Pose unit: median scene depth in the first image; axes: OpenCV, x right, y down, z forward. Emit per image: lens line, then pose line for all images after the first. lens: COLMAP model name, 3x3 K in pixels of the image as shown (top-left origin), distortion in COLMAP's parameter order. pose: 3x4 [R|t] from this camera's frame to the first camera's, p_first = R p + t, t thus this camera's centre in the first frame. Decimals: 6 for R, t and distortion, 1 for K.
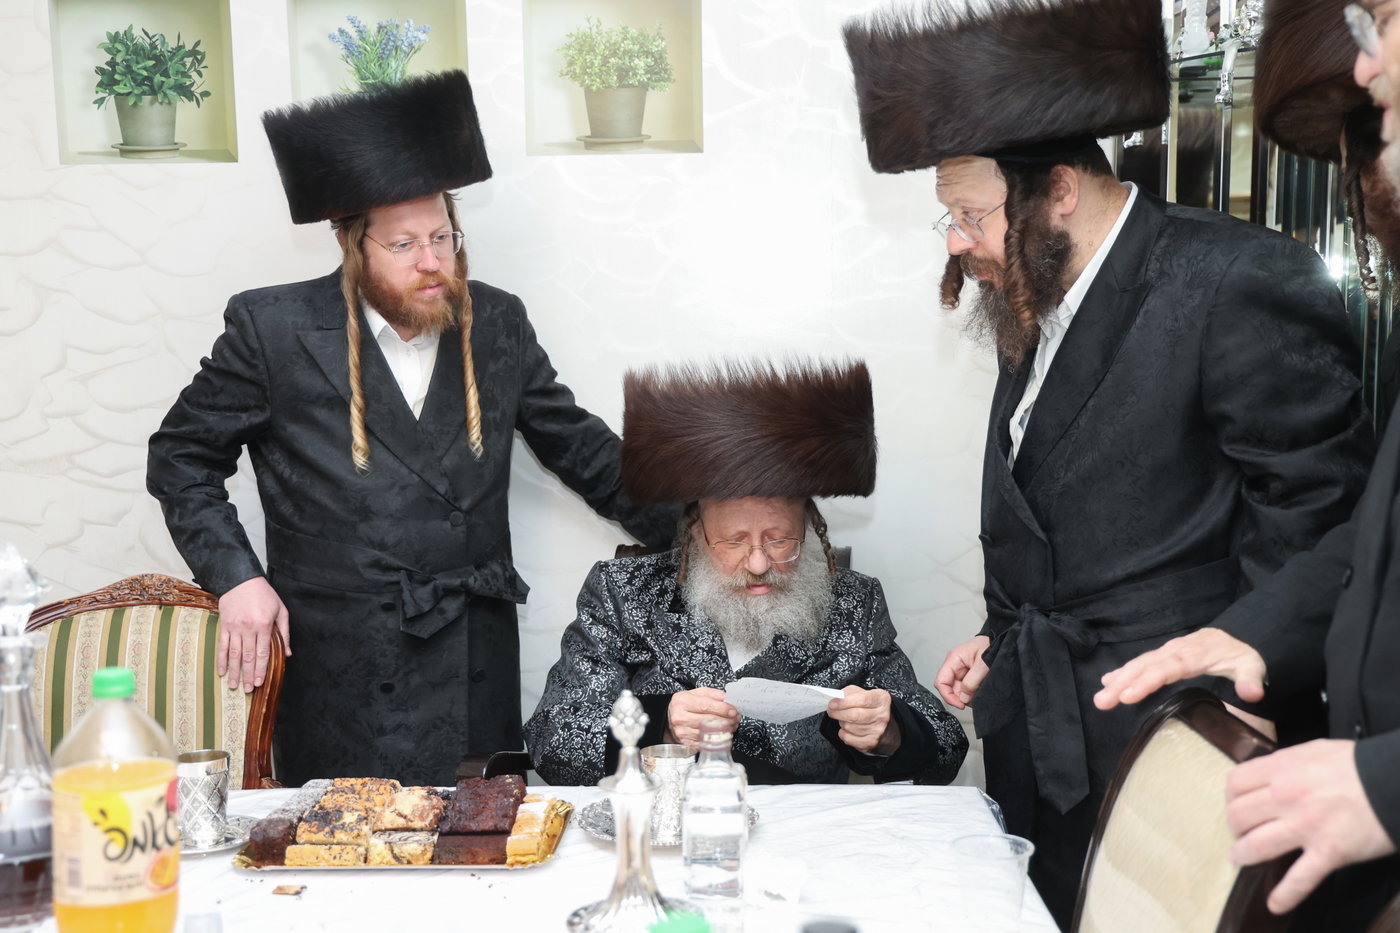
lens RADIAL K [[1749.9, 0, 694.8], [0, 1749.9, 468.6], [0, 0, 1]] dist [0.106434, 0.000000]
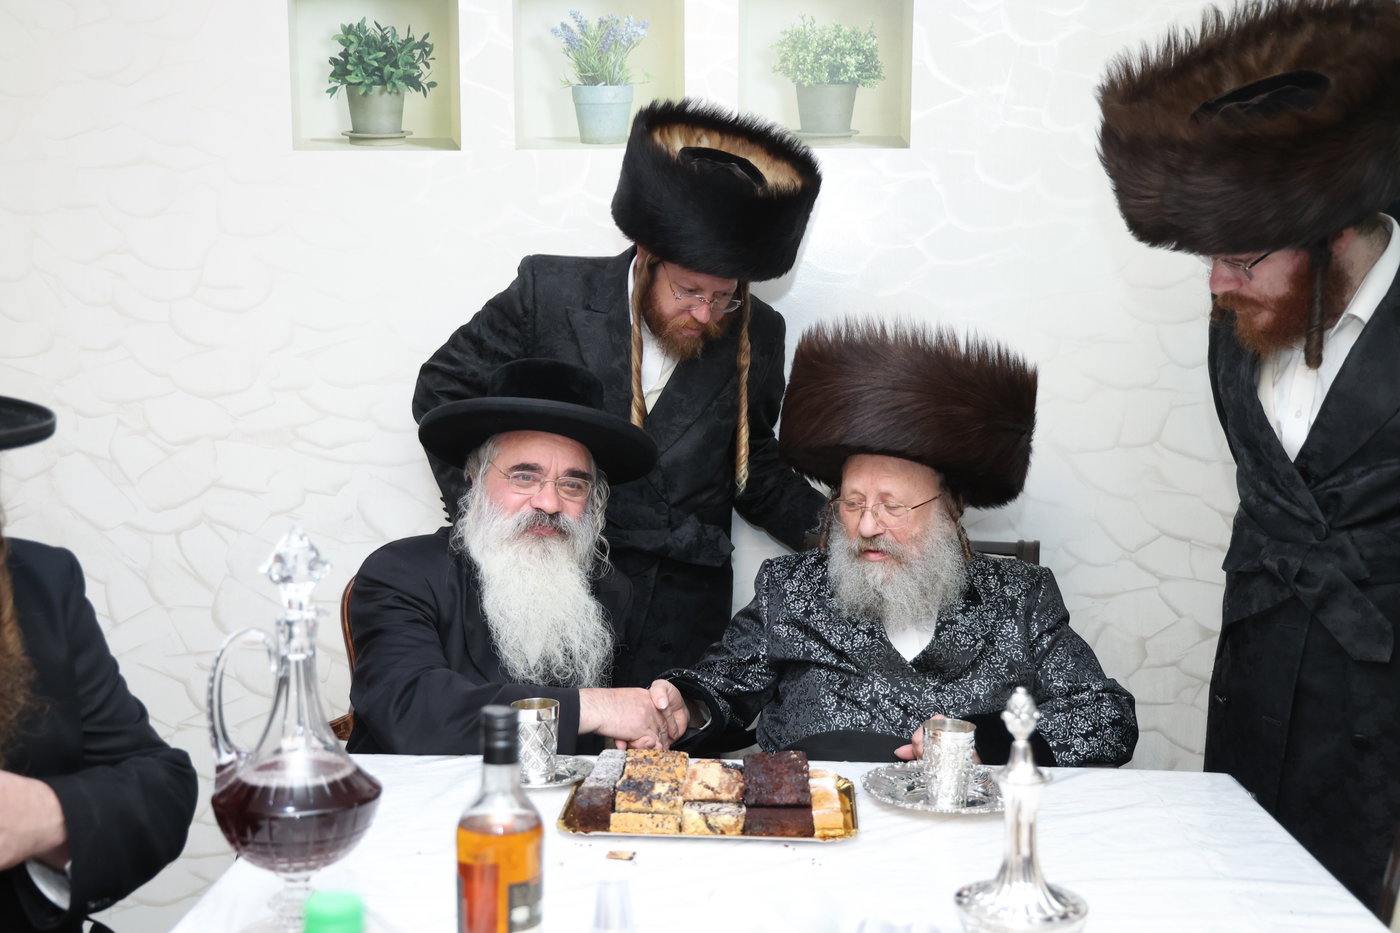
lens RADIAL K [[1727.7, 0, 703.0], [0, 1727.7, 467.1], [0, 0, 1]] dist [0.087559, 0.000000]
pose [[0.999678, 0.021162, -0.014033, -0.157795], [-0.020849, 0.999540, 0.022043, -0.019577], [0.014493, -0.021743, 0.999659, -0.042034]]
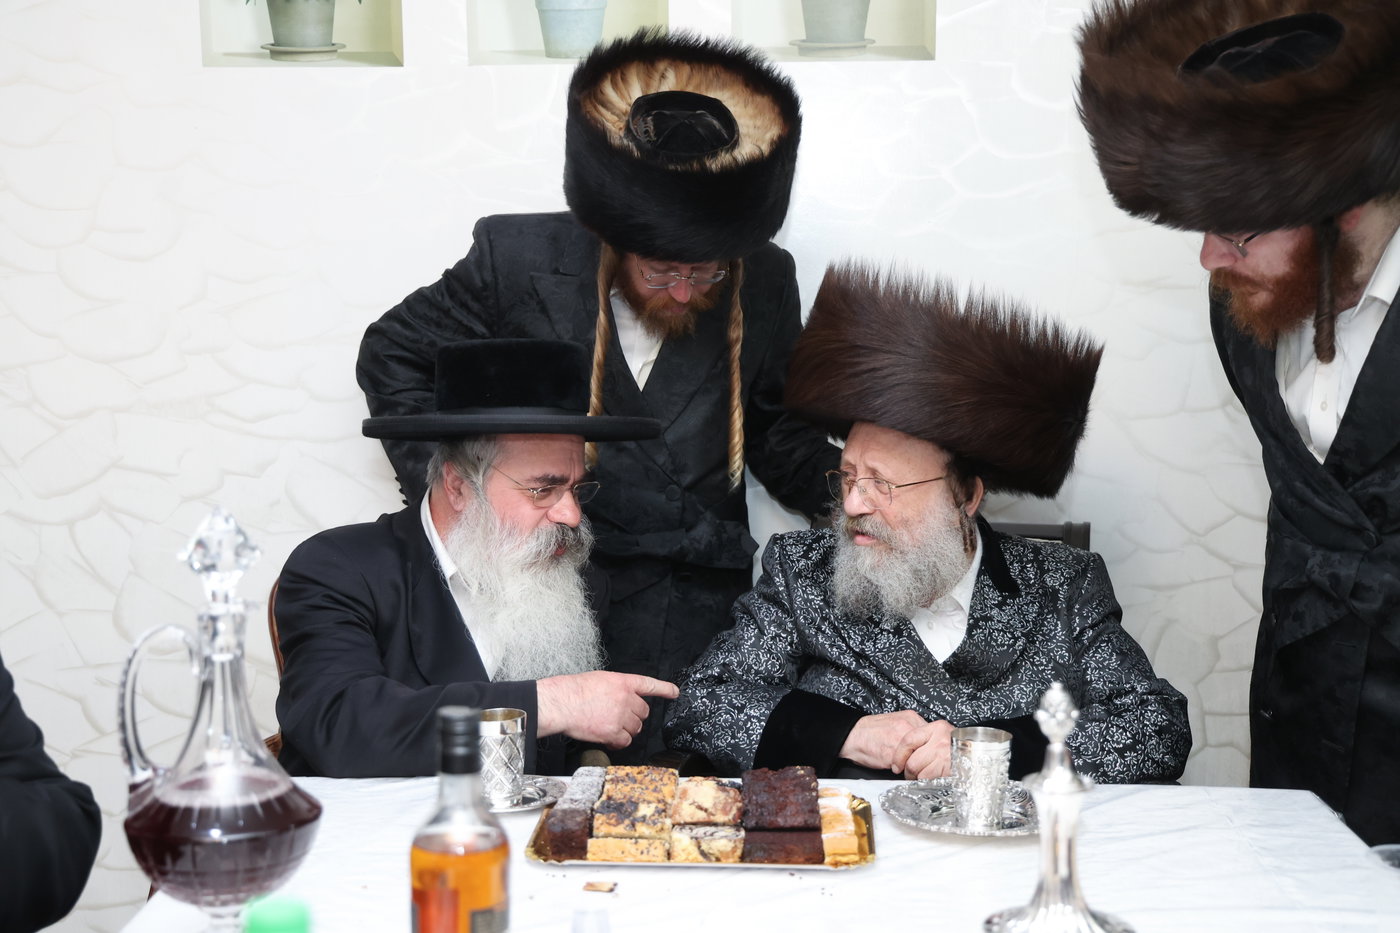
lens RADIAL K [[2079.0, 0, 702.6], [0, 2079.0, 465.3], [0, 0, 1]] dist [0.167427, 0.000000]
pose [[0.999856, 0.012602, -0.011381, -0.154304], [-0.012240, 0.999433, 0.031352, -0.015508], [0.011770, -0.031208, 0.999444, -0.079119]]
